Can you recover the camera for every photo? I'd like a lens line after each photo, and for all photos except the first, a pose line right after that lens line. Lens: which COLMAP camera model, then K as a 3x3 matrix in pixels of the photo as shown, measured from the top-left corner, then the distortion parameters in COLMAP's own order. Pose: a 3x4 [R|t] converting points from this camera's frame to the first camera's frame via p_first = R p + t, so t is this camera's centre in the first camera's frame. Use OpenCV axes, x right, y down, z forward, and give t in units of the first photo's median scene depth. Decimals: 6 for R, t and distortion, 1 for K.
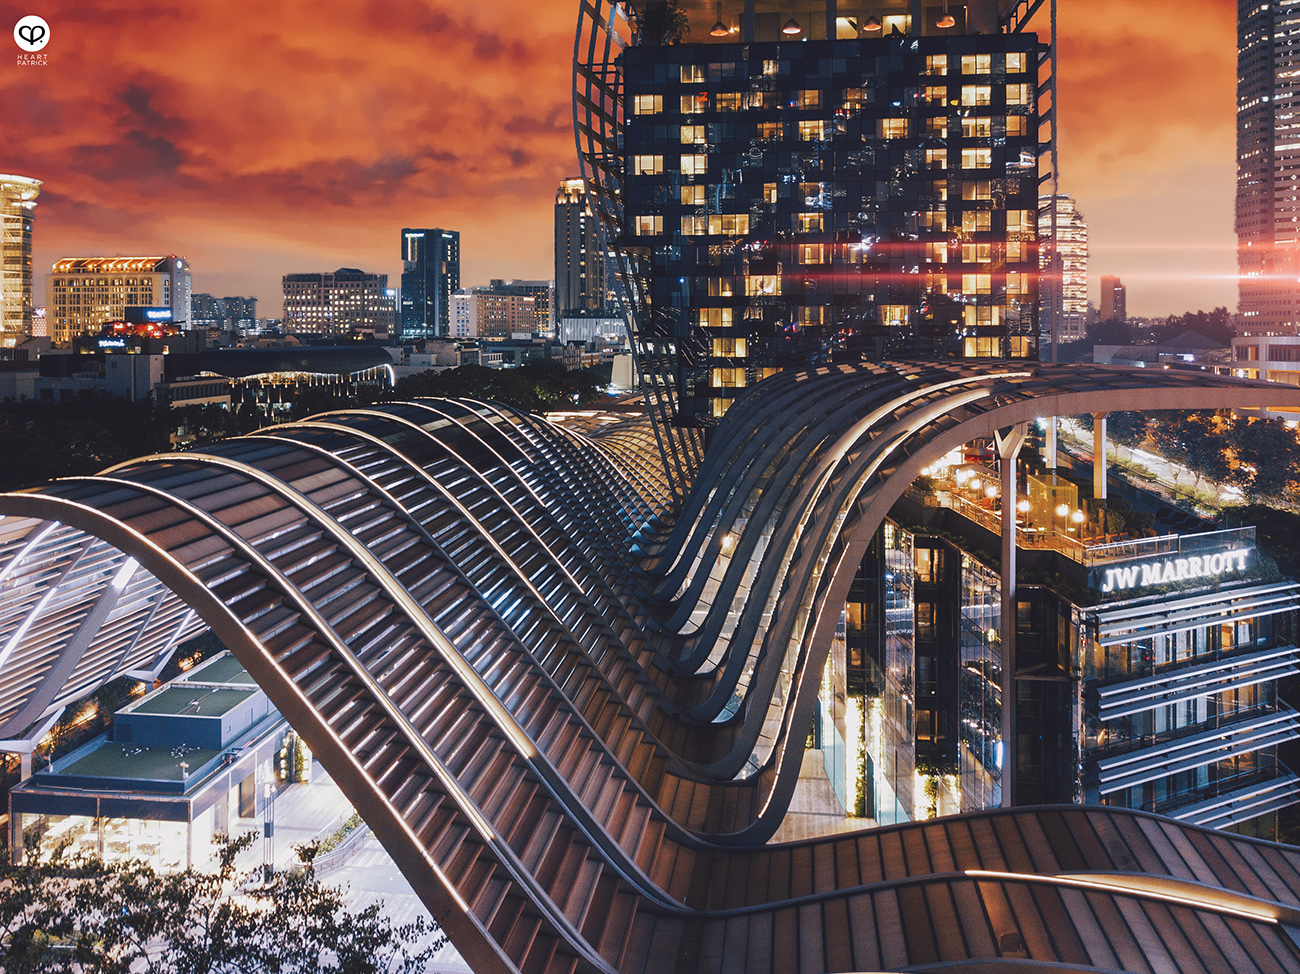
lens RADIAL K [[994.9, 0, 654.1], [0, 994.9, 487.5], [0, 0, 1]] dist [0.017176, 0.001923]
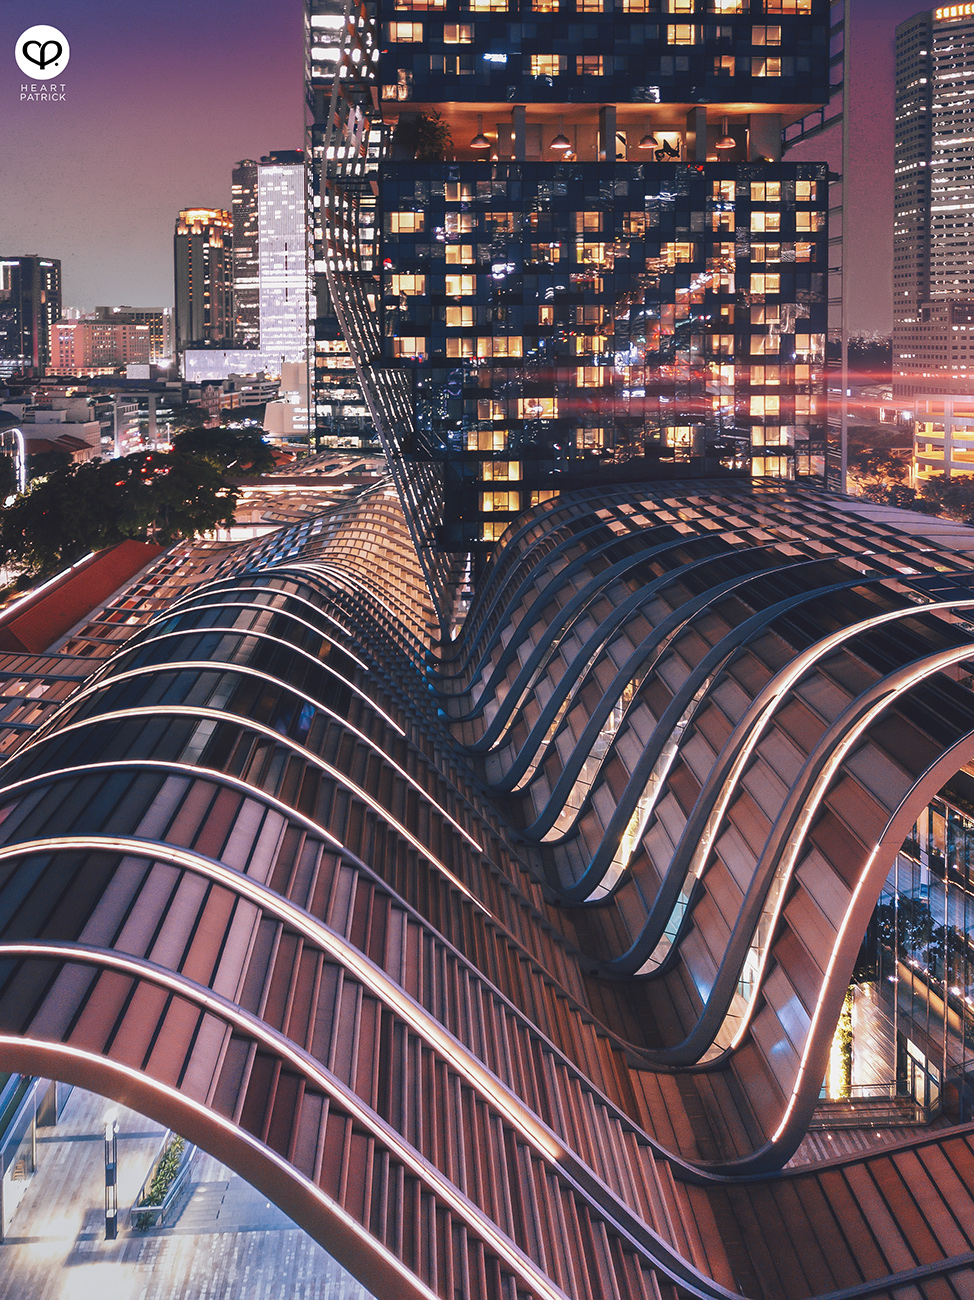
lens RADIAL K [[994.9, 0, 458.0], [0, 994.9, 495.6], [0, 0, 1]] dist [0.017176, 0.001923]
pose [[0.979114, -0.076267, 0.188466, -0.144365], [0.074846, 0.997087, 0.014652, -0.135567], [-0.189034, -0.000240, 0.981970, 0.085532]]
